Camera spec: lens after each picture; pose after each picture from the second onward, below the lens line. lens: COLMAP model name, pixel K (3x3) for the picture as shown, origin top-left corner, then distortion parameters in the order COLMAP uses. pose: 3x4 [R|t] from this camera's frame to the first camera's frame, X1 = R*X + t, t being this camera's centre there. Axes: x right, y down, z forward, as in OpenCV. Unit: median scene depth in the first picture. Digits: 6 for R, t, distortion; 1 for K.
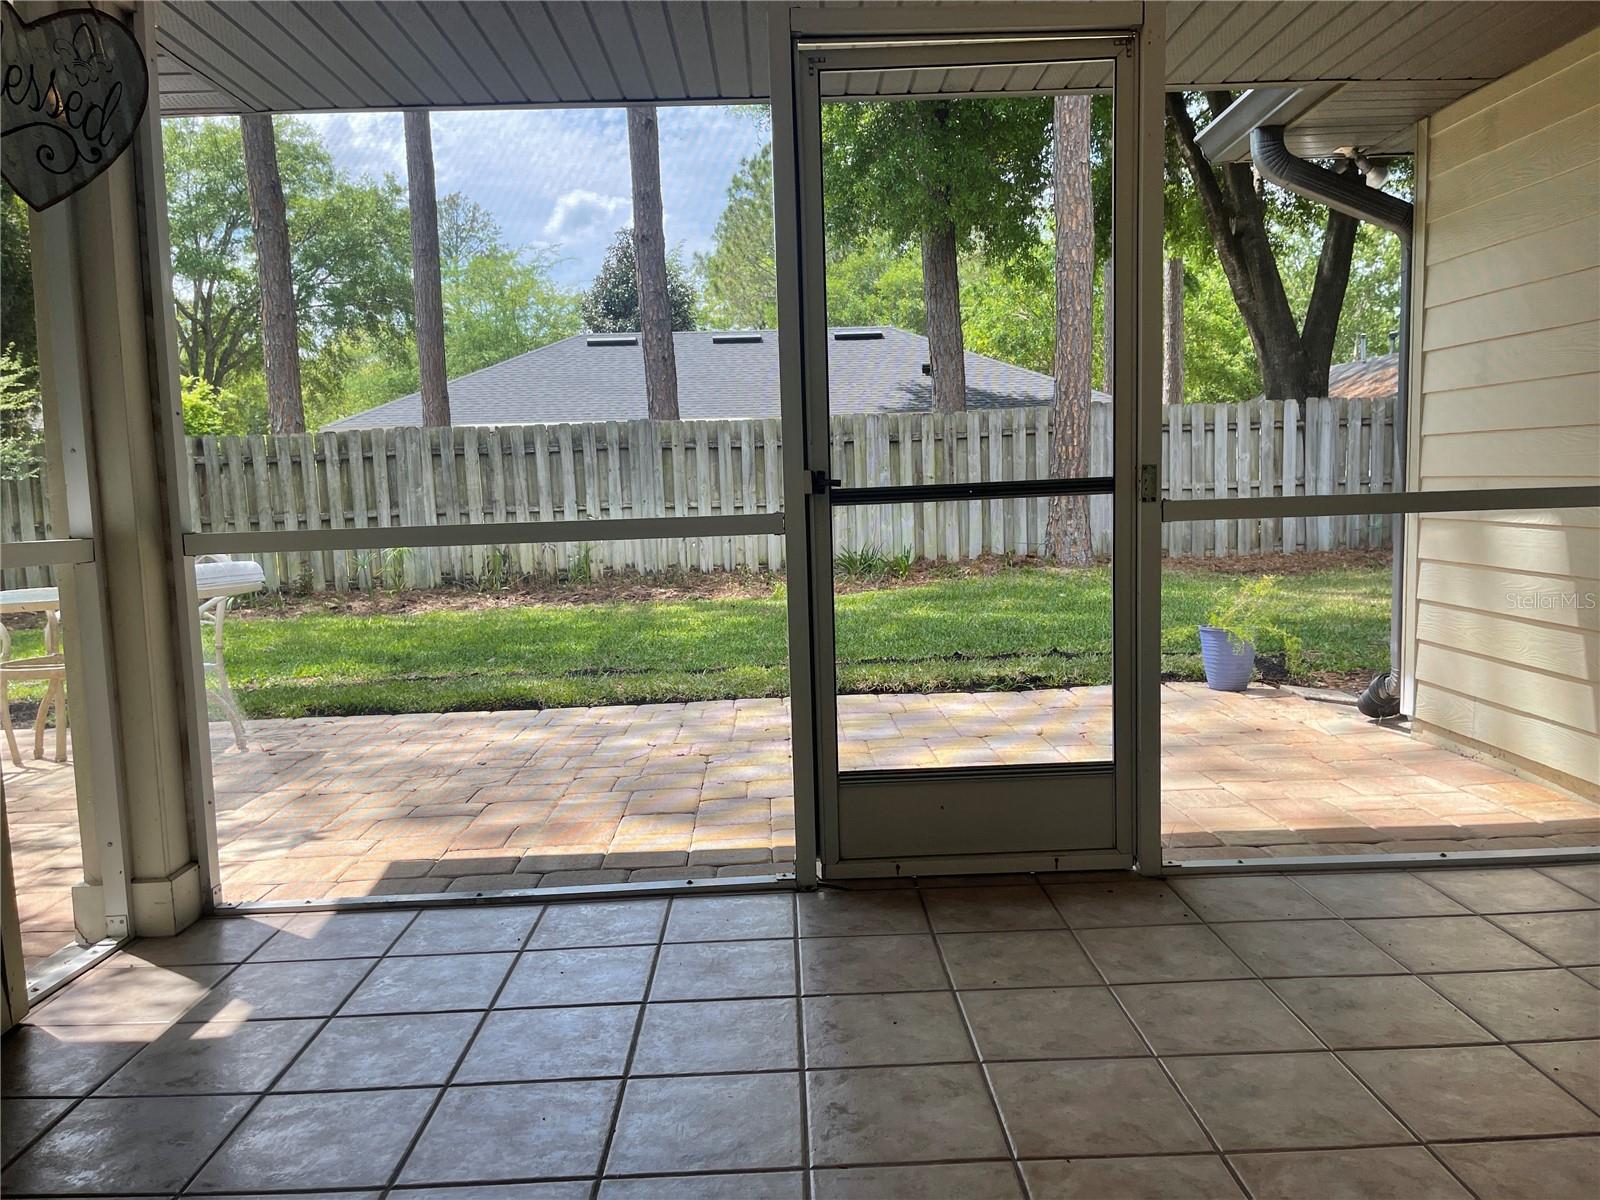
lens RADIAL K [[1210.3, 0, 800.5], [0, 1210.3, 606.8], [0, 0, 1]] dist [0.087931, -0.118450]
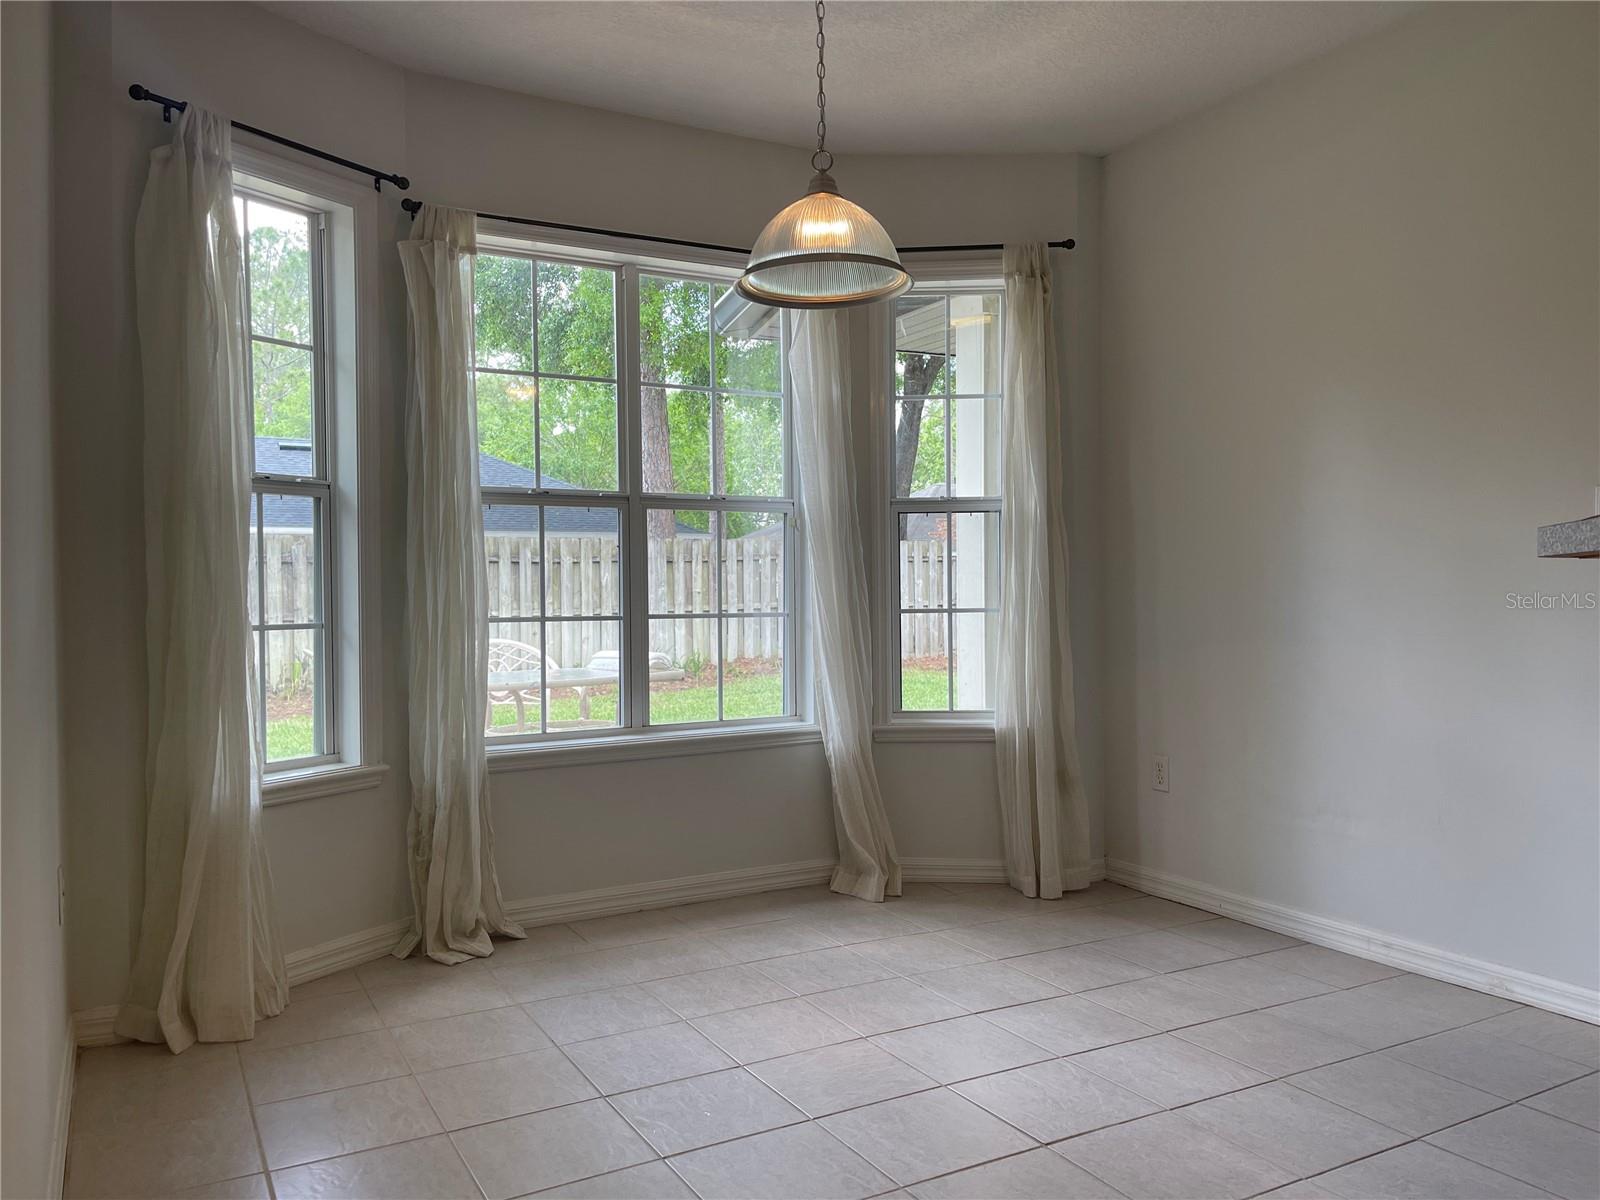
lens RADIAL K [[1210.3, 0, 800.5], [0, 1210.3, 606.8], [0, 0, 1]] dist [0.087931, -0.118450]
pose [[0.883513, 0.013077, 0.468225, -0.355781], [0.032646, 0.995460, -0.089404, 0.014545], [-0.467269, 0.094275, 0.879075, -0.074383]]
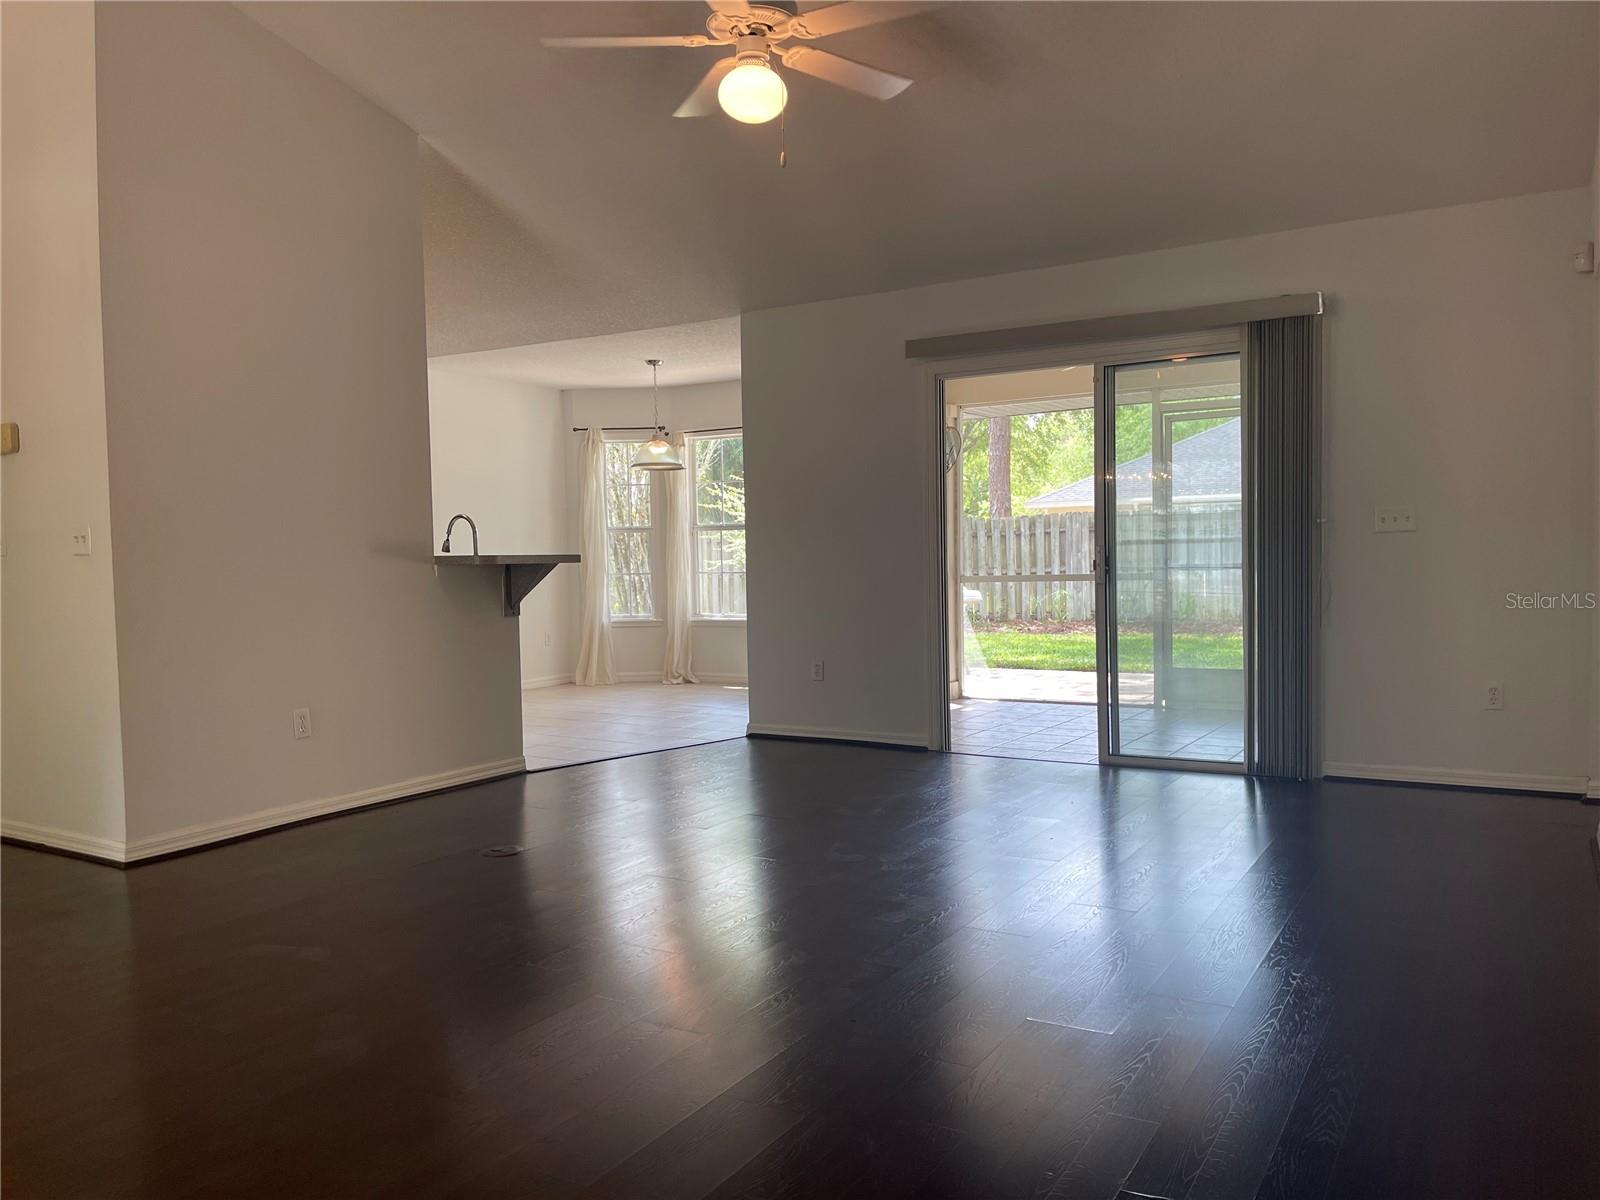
lens RADIAL K [[1210.3, 0, 800.5], [0, 1210.3, 606.8], [0, 0, 1]] dist [0.087931, -0.118450]
pose [[0.847931, 0.036333, -0.528860, 0.183046], [-0.060872, 0.997723, -0.029053, 0.031398], [0.526600, 0.056828, 0.848212, -0.425020]]
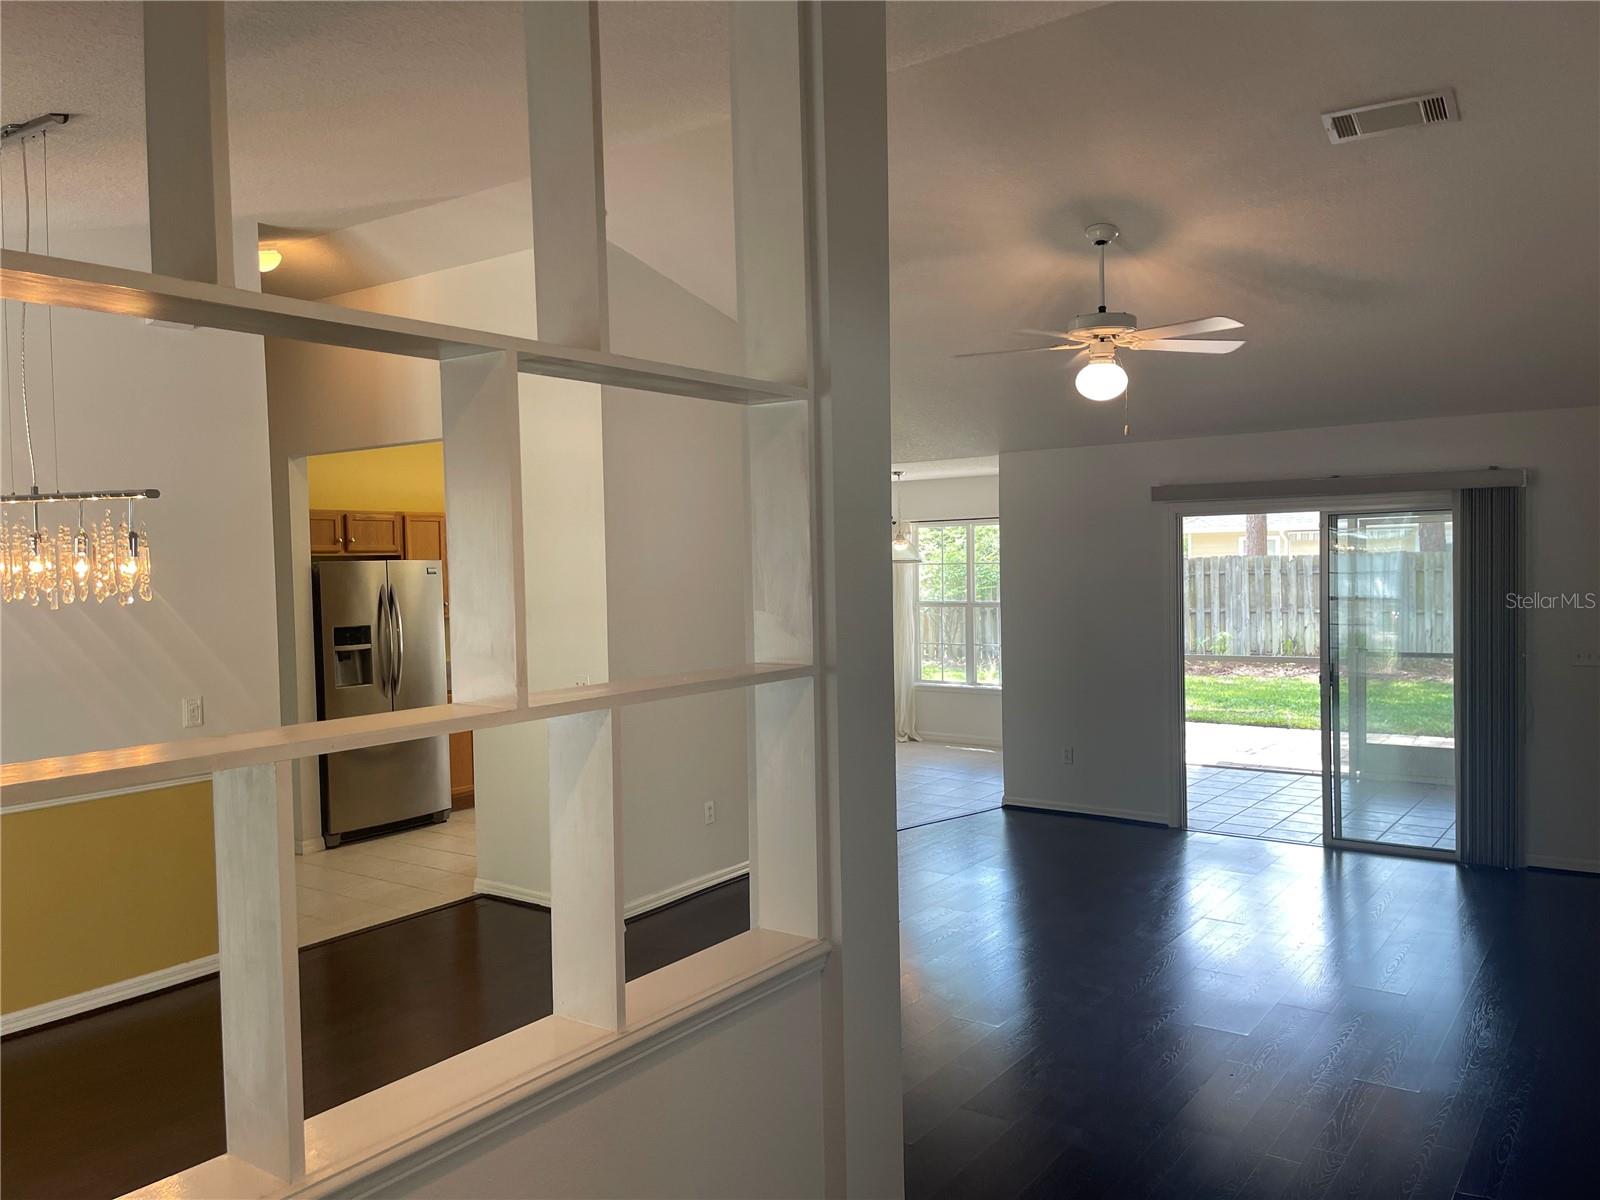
lens RADIAL K [[1210.3, 0, 800.5], [0, 1210.3, 606.8], [0, 0, 1]] dist [0.087931, -0.118450]
pose [[0.796005, 0.036666, -0.604178, 0.179472], [-0.064245, 0.997643, -0.024098, -0.009308], [0.601871, 0.057998, 0.796485, -0.562177]]
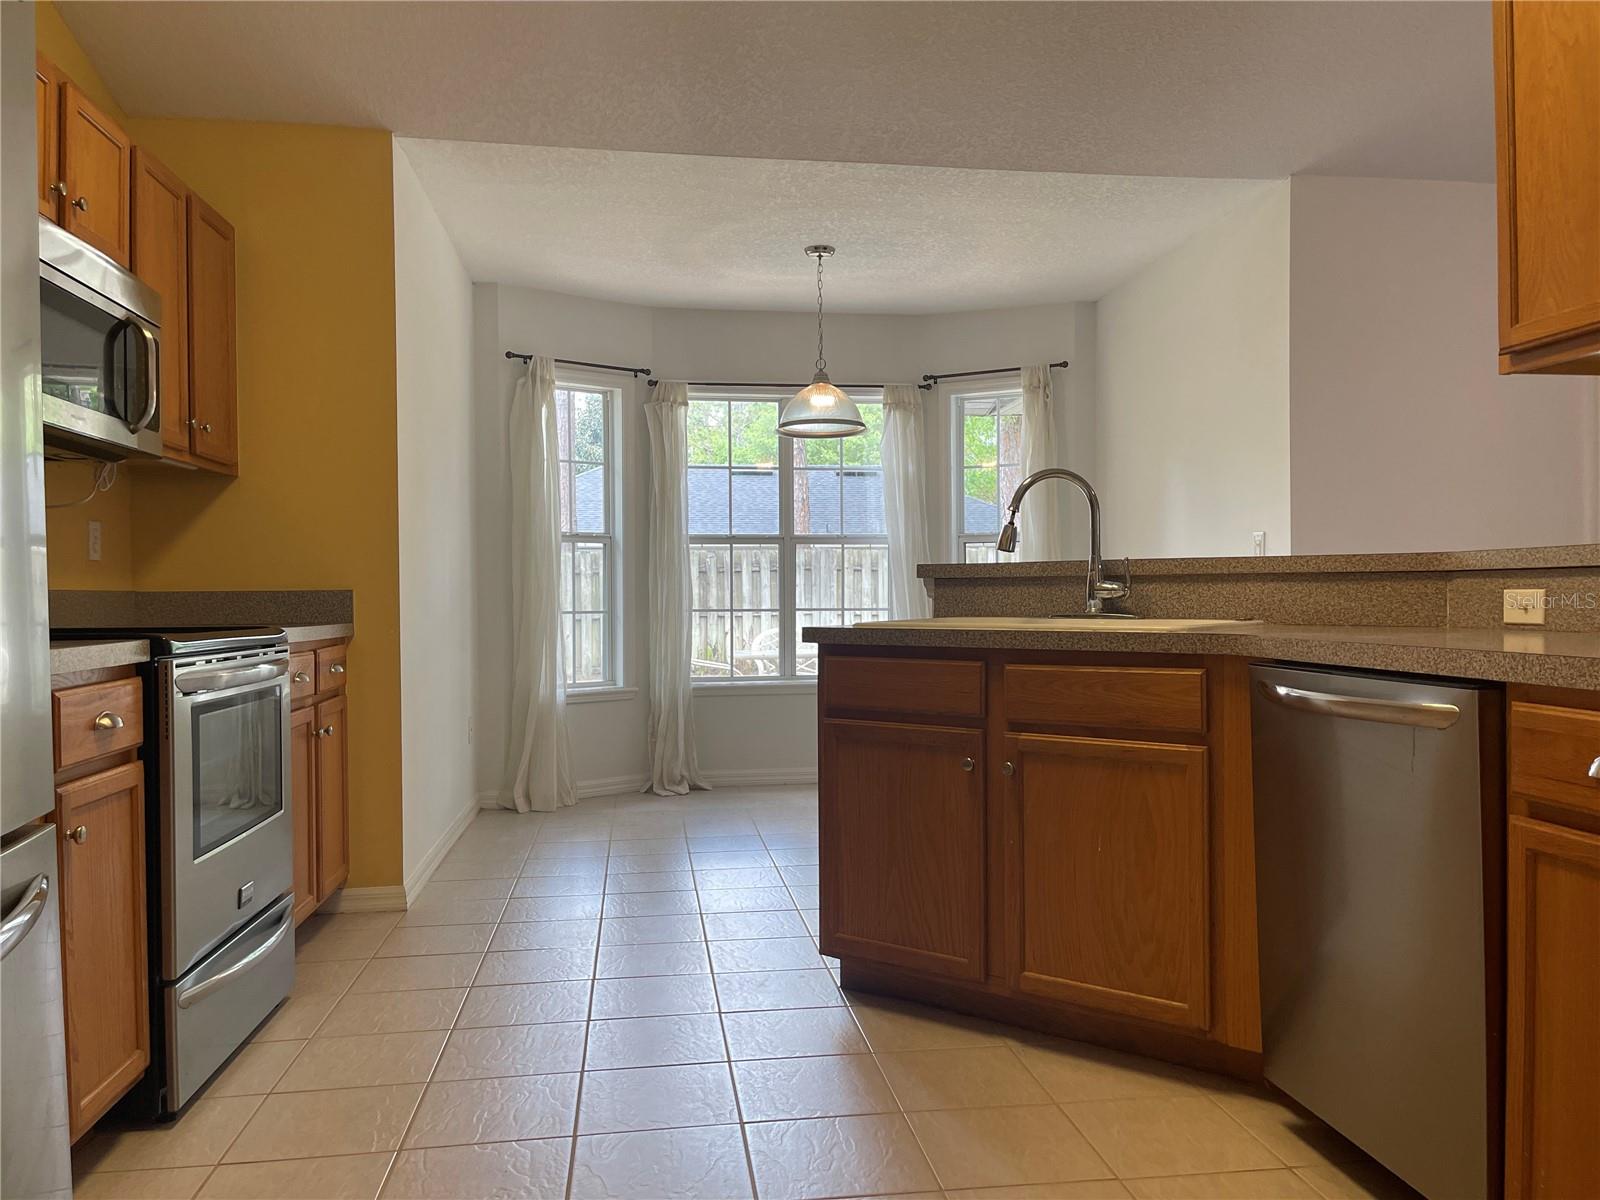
lens RADIAL K [[1210.3, 0, 800.5], [0, 1210.3, 606.8], [0, 0, 1]] dist [0.087931, -0.118450]
pose [[0.993123, 0.021634, 0.115061, -0.302766], [-0.010486, 0.995266, -0.096619, 0.035664], [-0.116606, 0.094748, 0.988648, -0.283223]]
